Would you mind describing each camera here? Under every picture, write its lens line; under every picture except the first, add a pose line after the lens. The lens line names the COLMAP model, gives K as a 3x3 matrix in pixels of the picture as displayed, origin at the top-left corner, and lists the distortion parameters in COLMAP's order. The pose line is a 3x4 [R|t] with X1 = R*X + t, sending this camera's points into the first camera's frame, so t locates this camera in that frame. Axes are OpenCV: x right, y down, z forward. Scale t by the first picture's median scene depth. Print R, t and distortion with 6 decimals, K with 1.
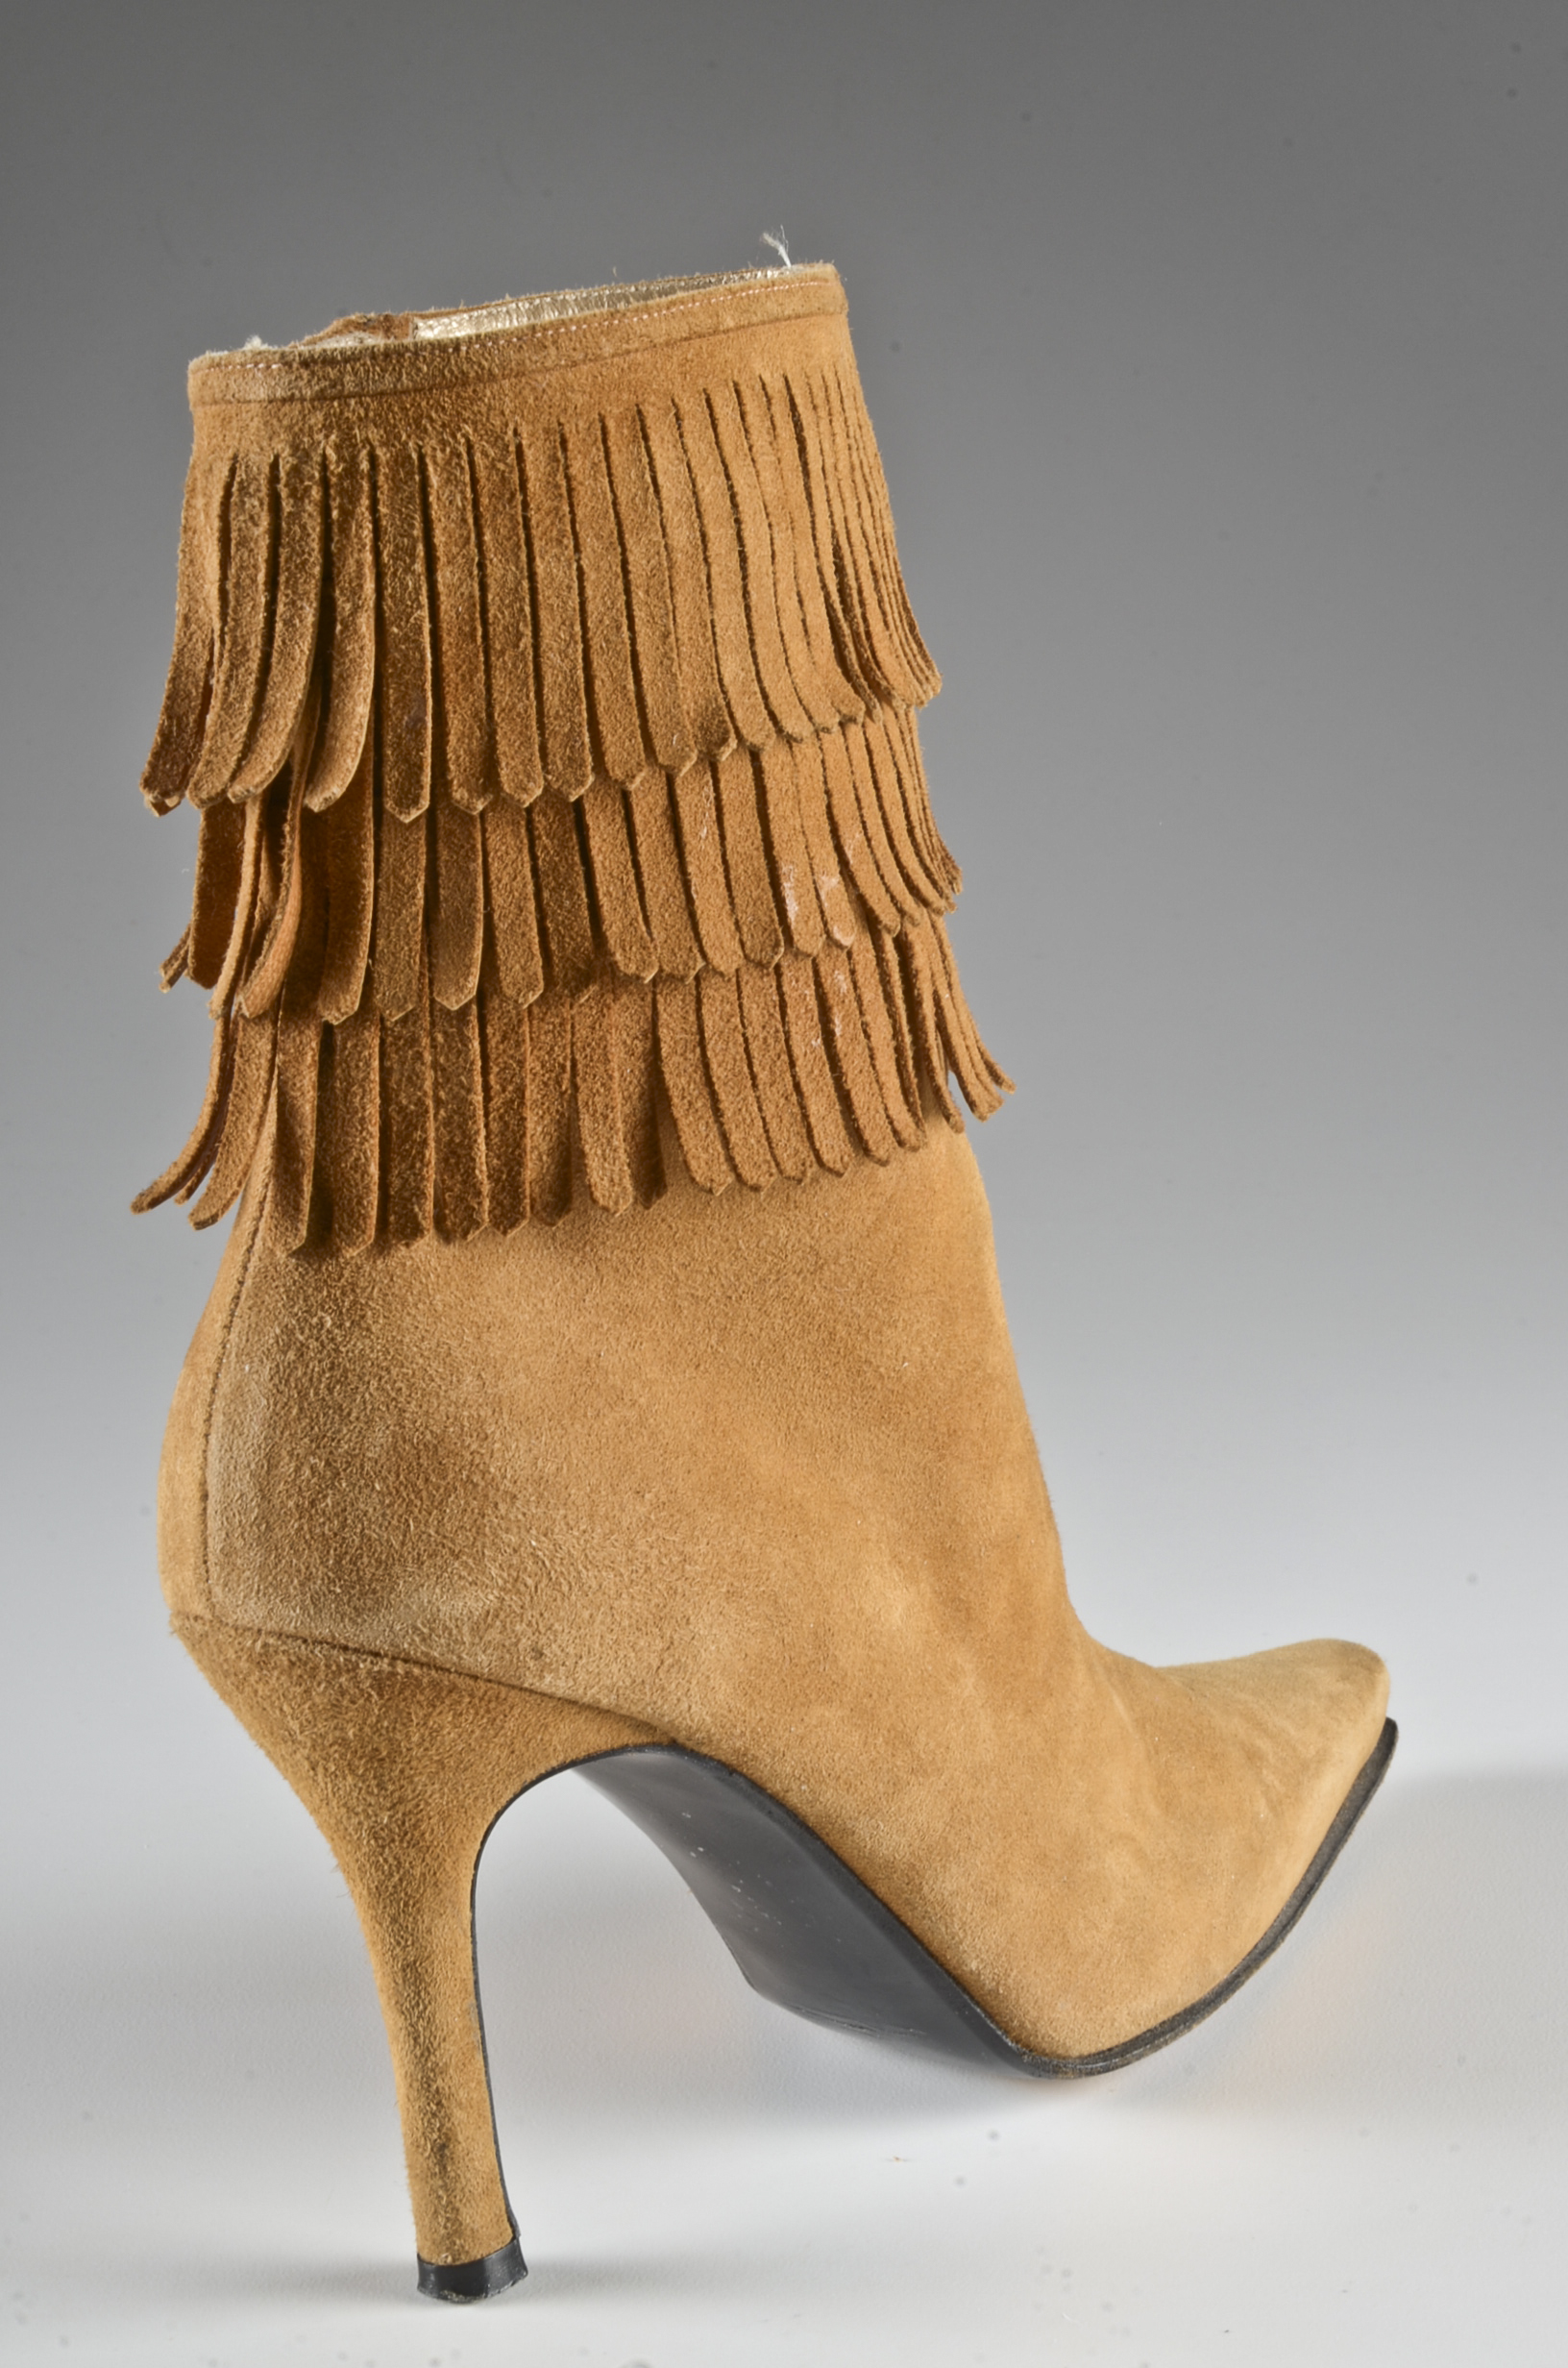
lens RADIAL K [[5051.4, 0, 783.3], [0, 5051.4, 1171.4], [0, 0, 1]] dist [0.024665, 0.000000]
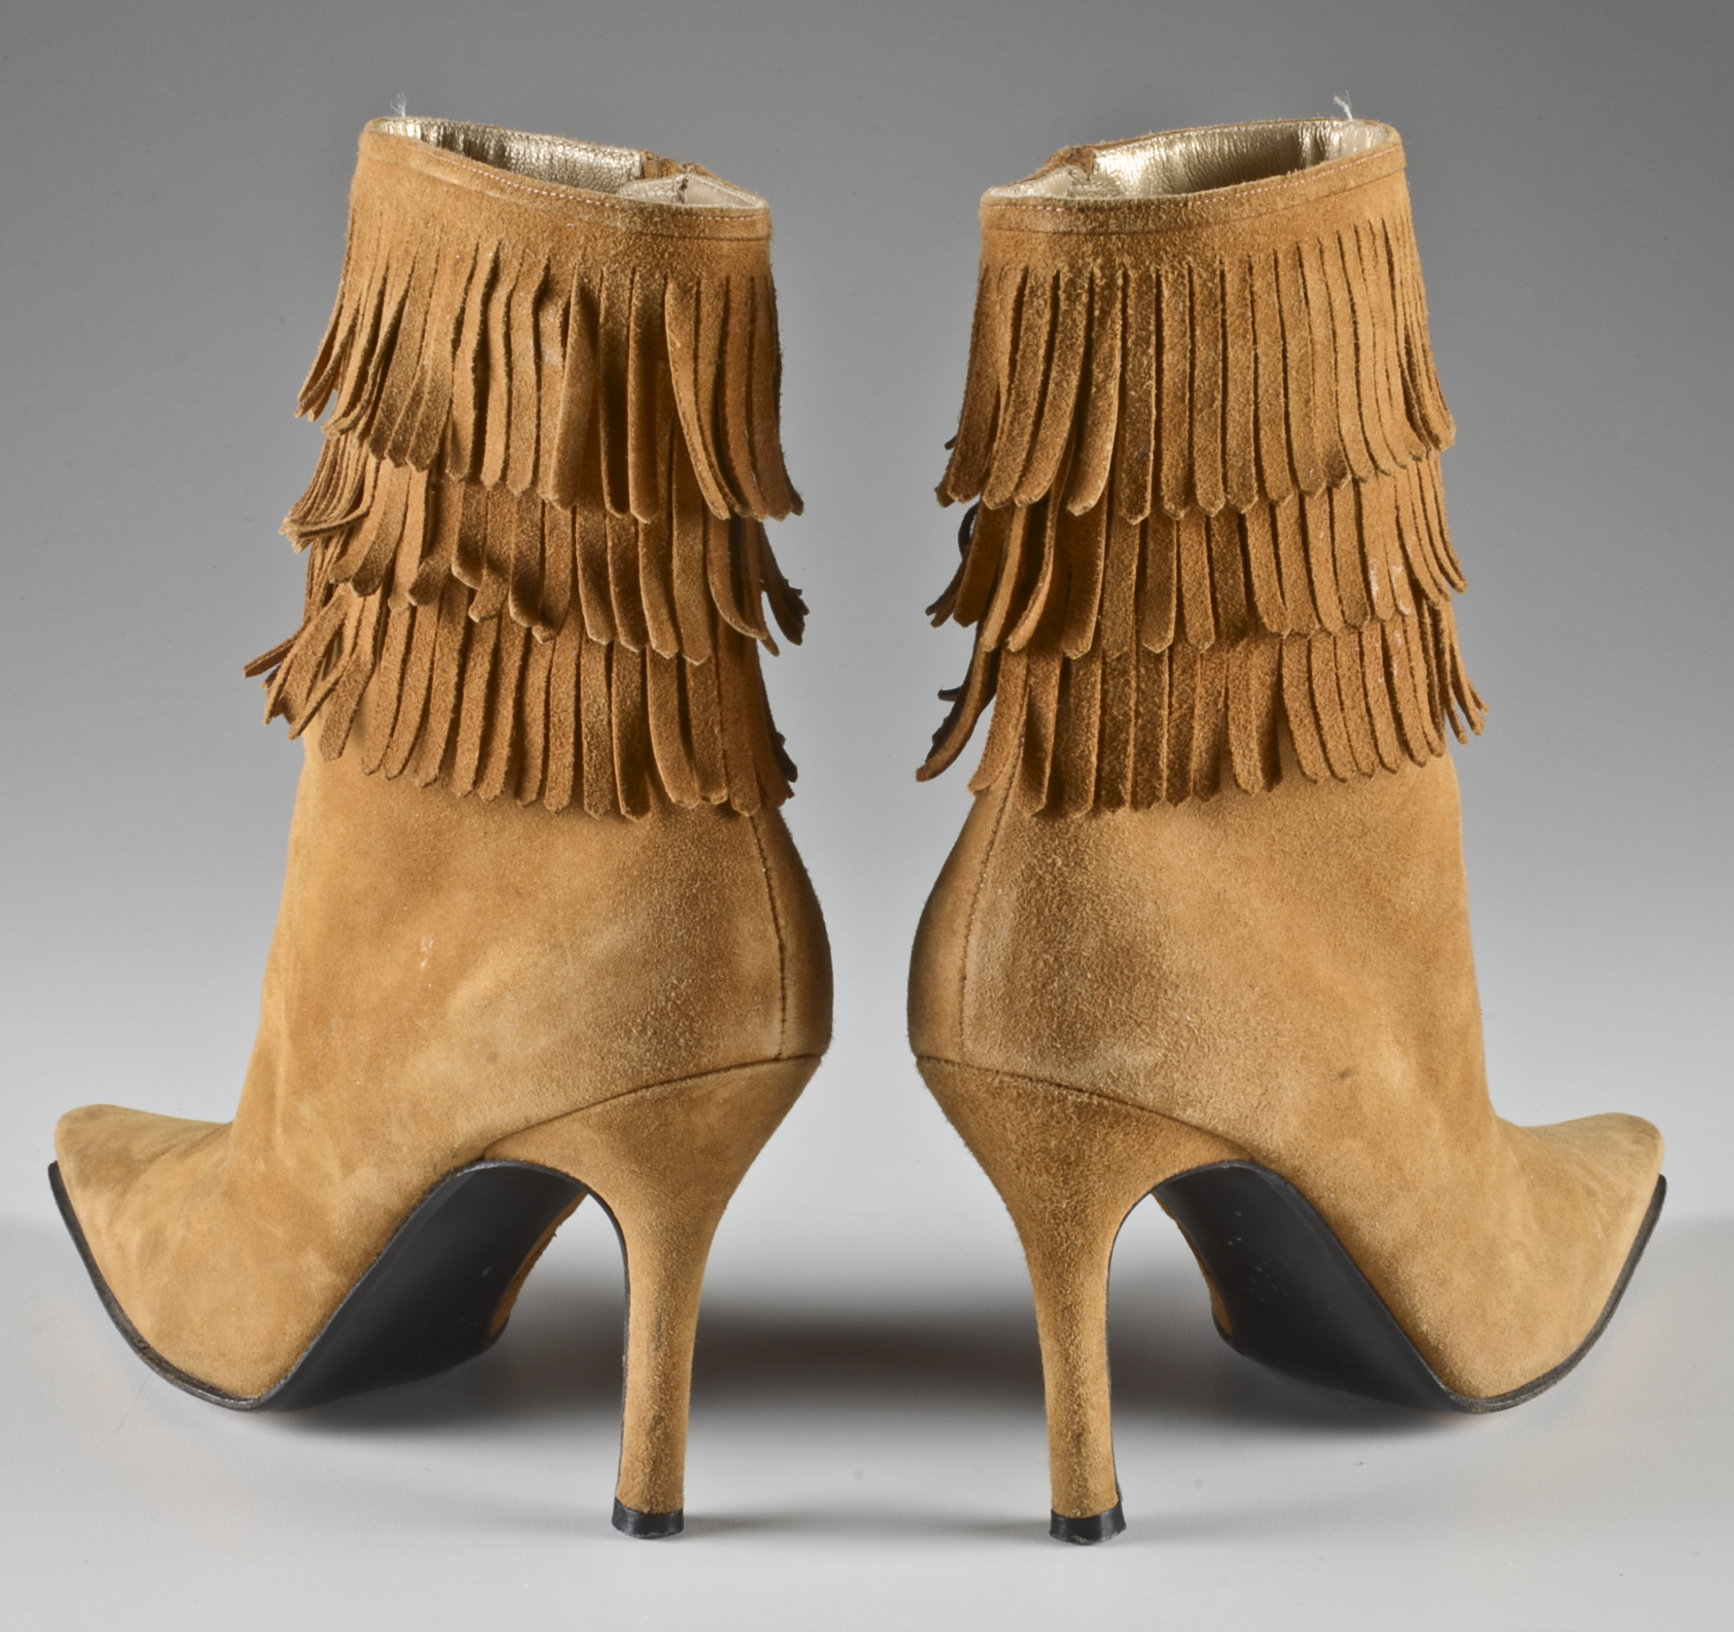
lens RADIAL K [[5494.0, 0, 866.7], [0, 5494.0, 822.2], [0, 0, 1]] dist [0.050600, 0.000000]
pose [[0.997331, 0.037460, 0.062666, -0.241317], [-0.039478, 0.998731, 0.031284, -0.028772], [-0.061415, -0.033675, 0.997544, -0.571181]]
